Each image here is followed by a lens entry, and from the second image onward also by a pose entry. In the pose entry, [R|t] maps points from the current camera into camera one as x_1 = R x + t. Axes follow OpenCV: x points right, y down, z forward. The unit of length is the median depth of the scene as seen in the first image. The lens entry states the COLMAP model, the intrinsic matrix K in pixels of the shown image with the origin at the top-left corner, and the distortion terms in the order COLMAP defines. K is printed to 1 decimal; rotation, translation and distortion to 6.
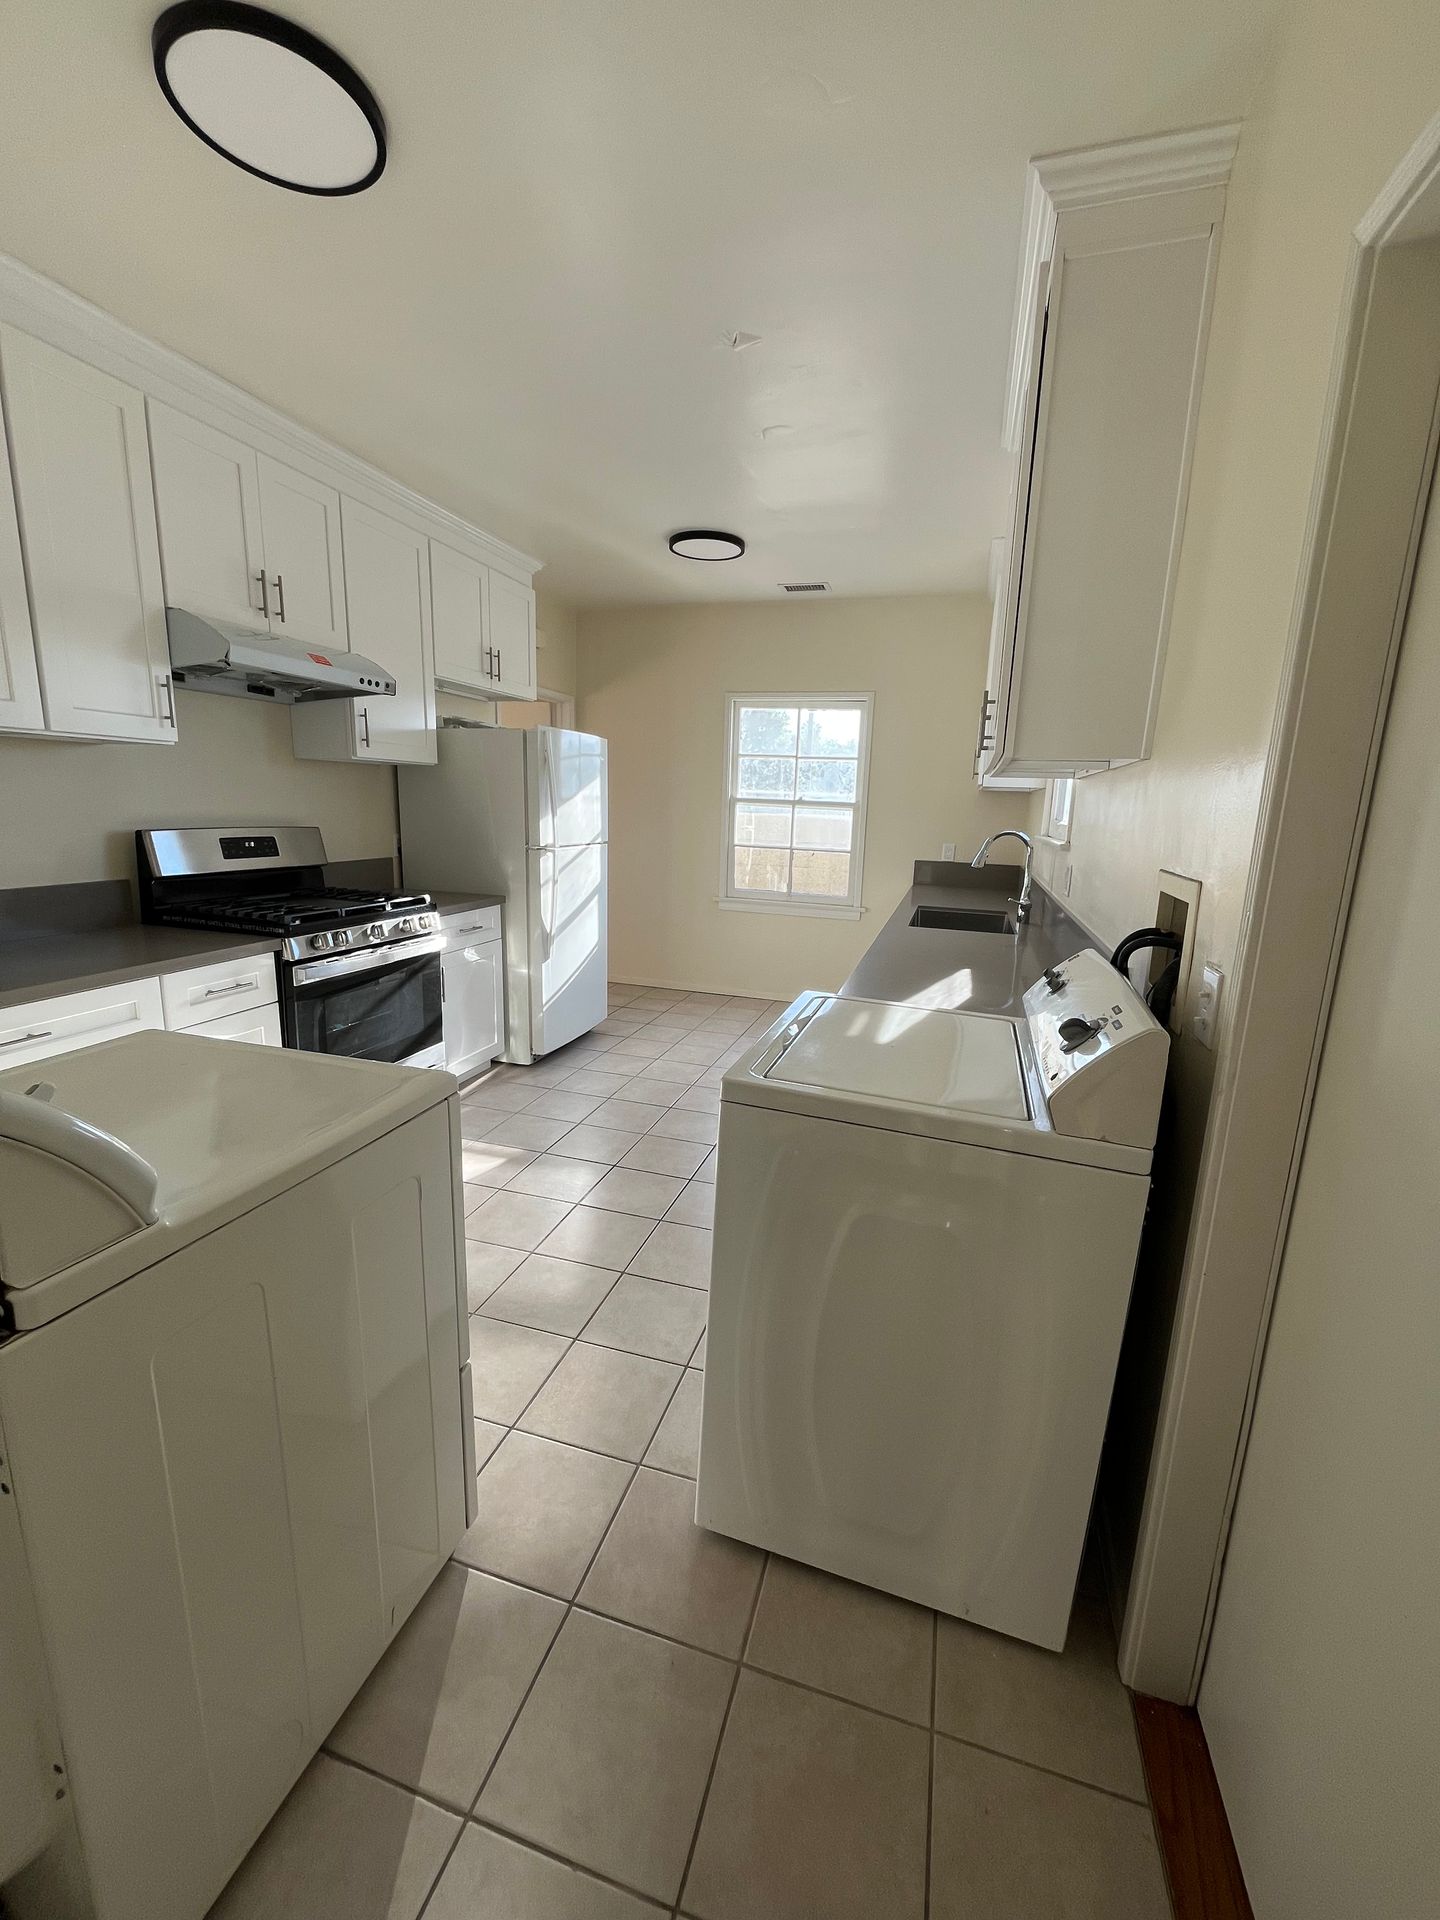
lens RADIAL K [[773.6, 0, 721.8], [0, 773.6, 959.7], [0, 0, 1]] dist [-0.002251, -0.001168]
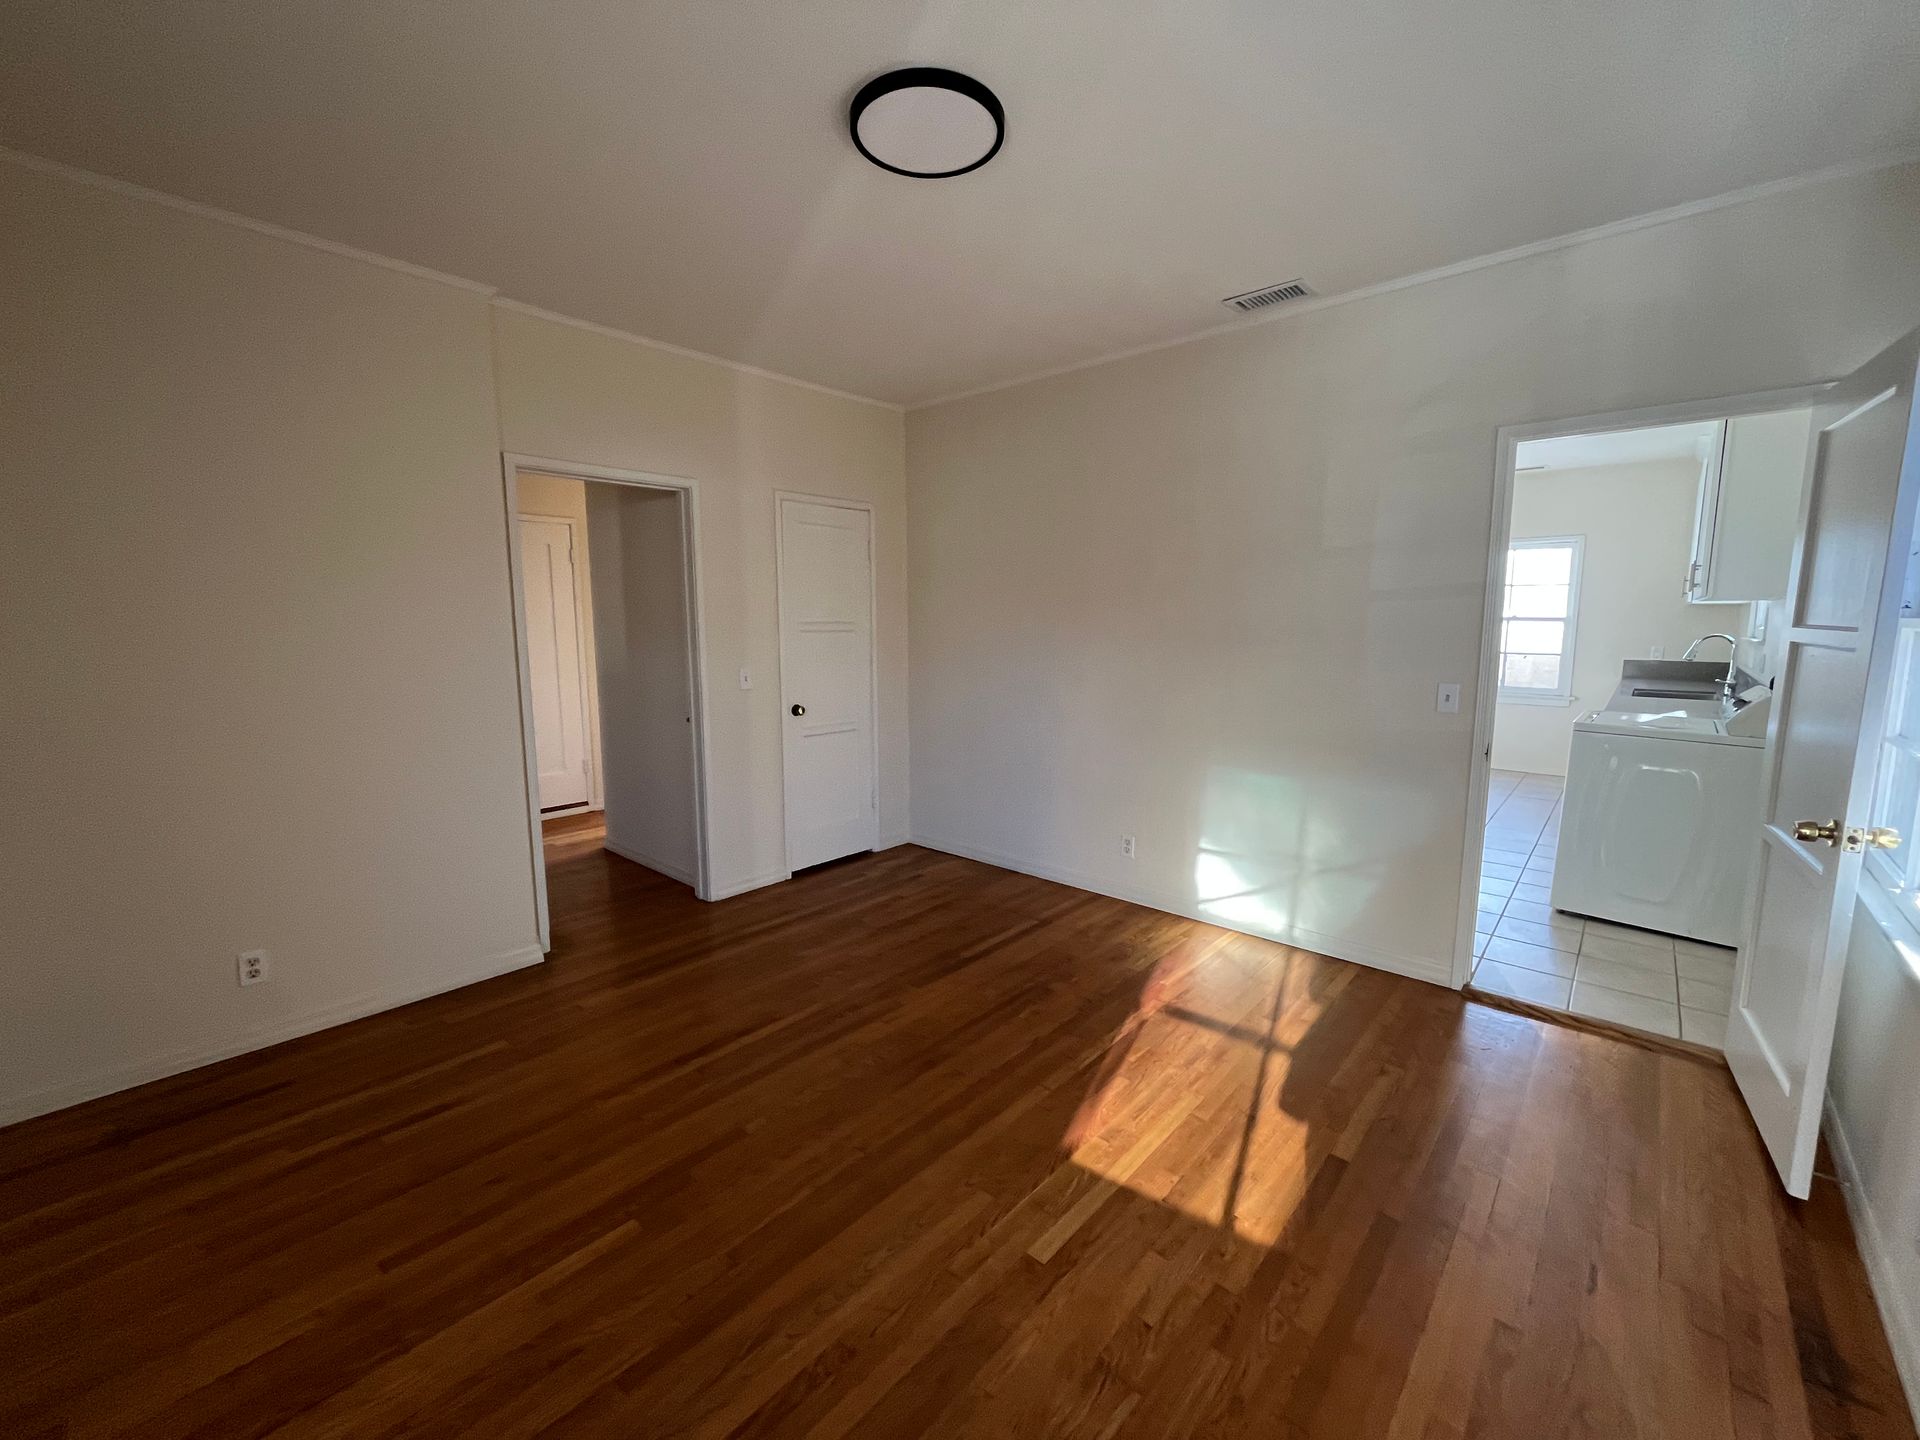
lens RADIAL K [[773.6, 0, 956.2], [0, 773.6, 709.2], [0, 0, 1]] dist [-0.002251, -0.001168]
pose [[0.906380, 0.020455, -0.421967, -0.441173], [-0.057636, 0.995475, -0.075545, 0.236847], [0.418512, 0.092793, 0.903458, -1.277556]]
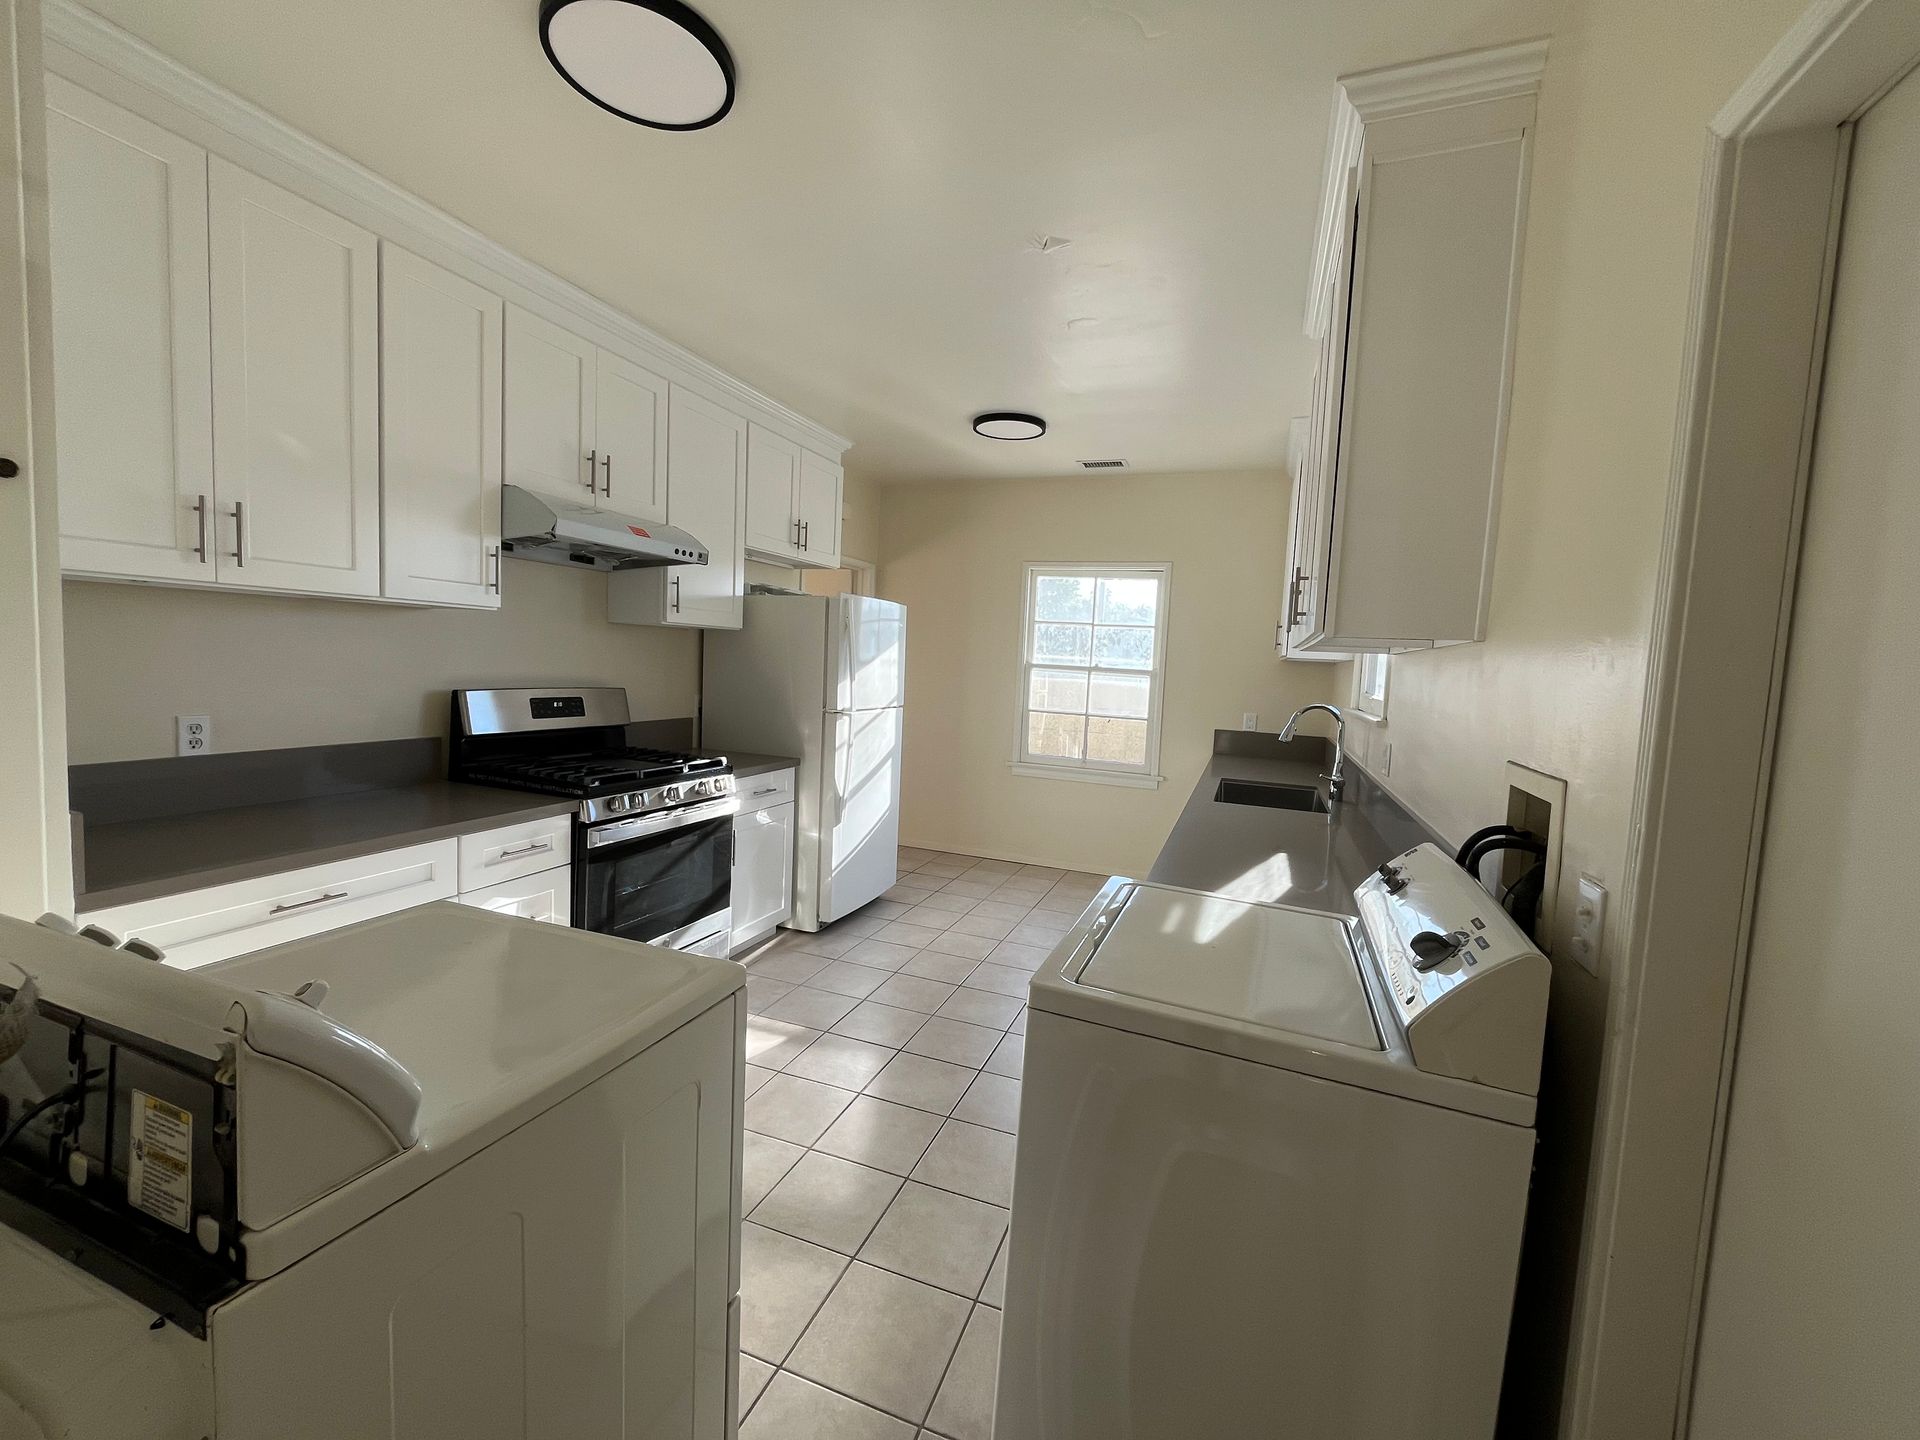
lens RADIAL K [[773.6, 0, 959.2], [0, 773.6, 719.6], [0, 0, 1]] dist [-0.002251, -0.001168]
pose [[0.997593, 0.020152, -0.066354, -0.014821], [-0.028361, 0.991727, -0.125193, -0.019390], [0.063282, 0.126774, 0.989911, 0.026387]]
